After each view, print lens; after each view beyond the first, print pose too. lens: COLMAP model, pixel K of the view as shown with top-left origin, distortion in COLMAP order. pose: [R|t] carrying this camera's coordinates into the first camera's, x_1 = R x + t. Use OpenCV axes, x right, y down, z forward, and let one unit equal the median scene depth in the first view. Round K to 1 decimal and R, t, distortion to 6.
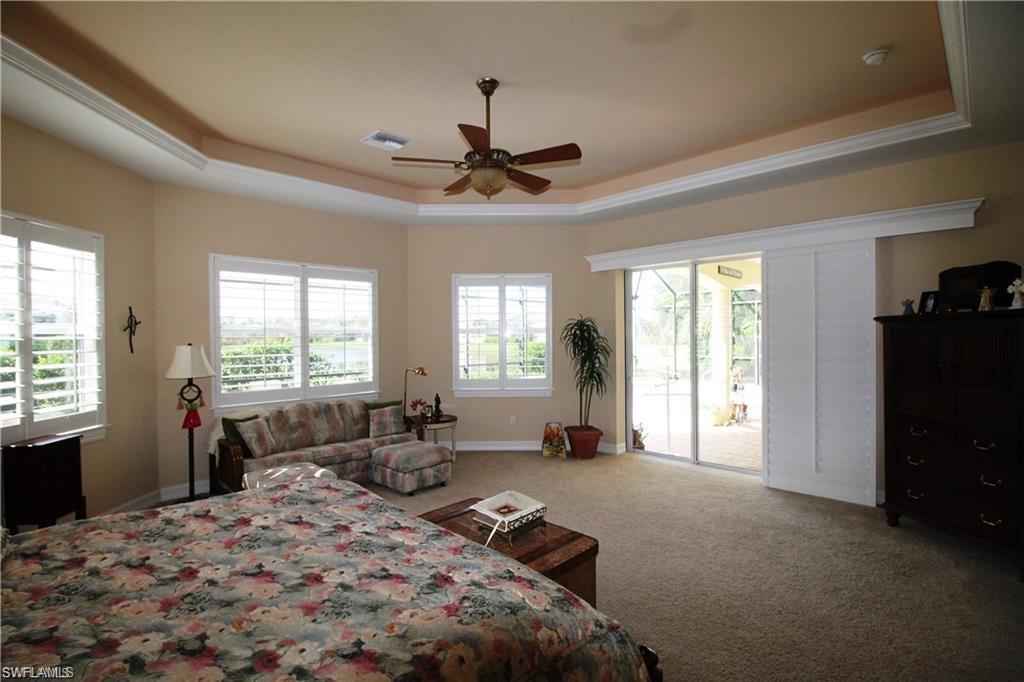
lens RADIAL K [[483.5, 0, 510.7], [0, 483.5, 339.4], [0, 0, 1]] dist [-0.004833, -0.008844]
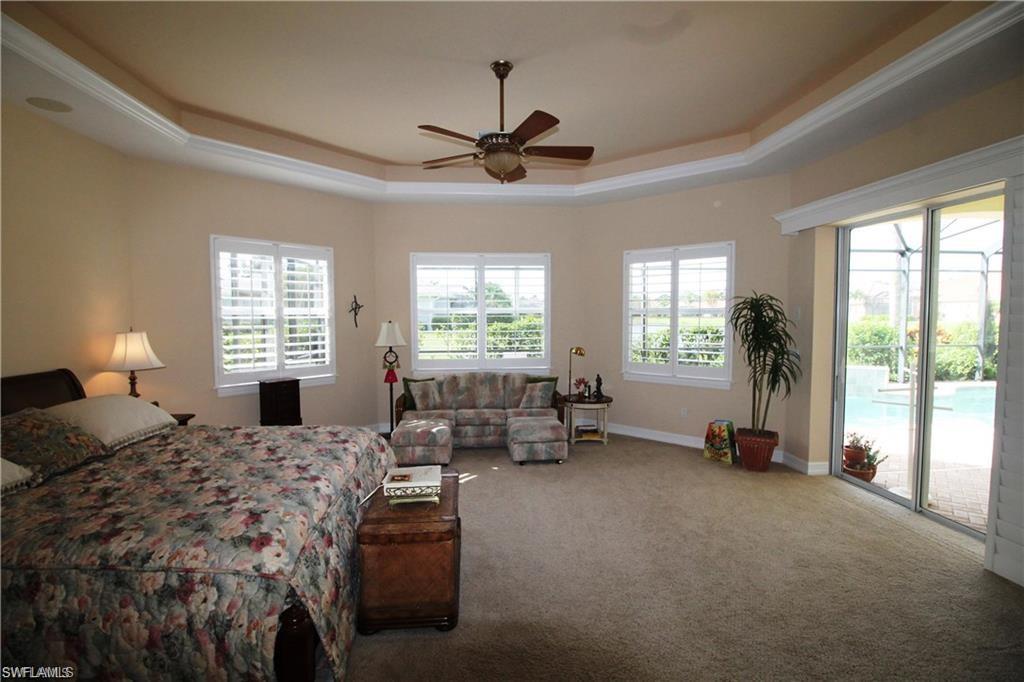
lens RADIAL K [[483.5, 0, 508.2], [0, 483.5, 339.2], [0, 0, 1]] dist [-0.004833, -0.008844]
pose [[0.759836, 0.039236, -0.648930, 0.434951], [-0.006902, 0.998608, 0.052297, -0.013232], [0.650079, -0.035258, 0.759049, 0.160368]]
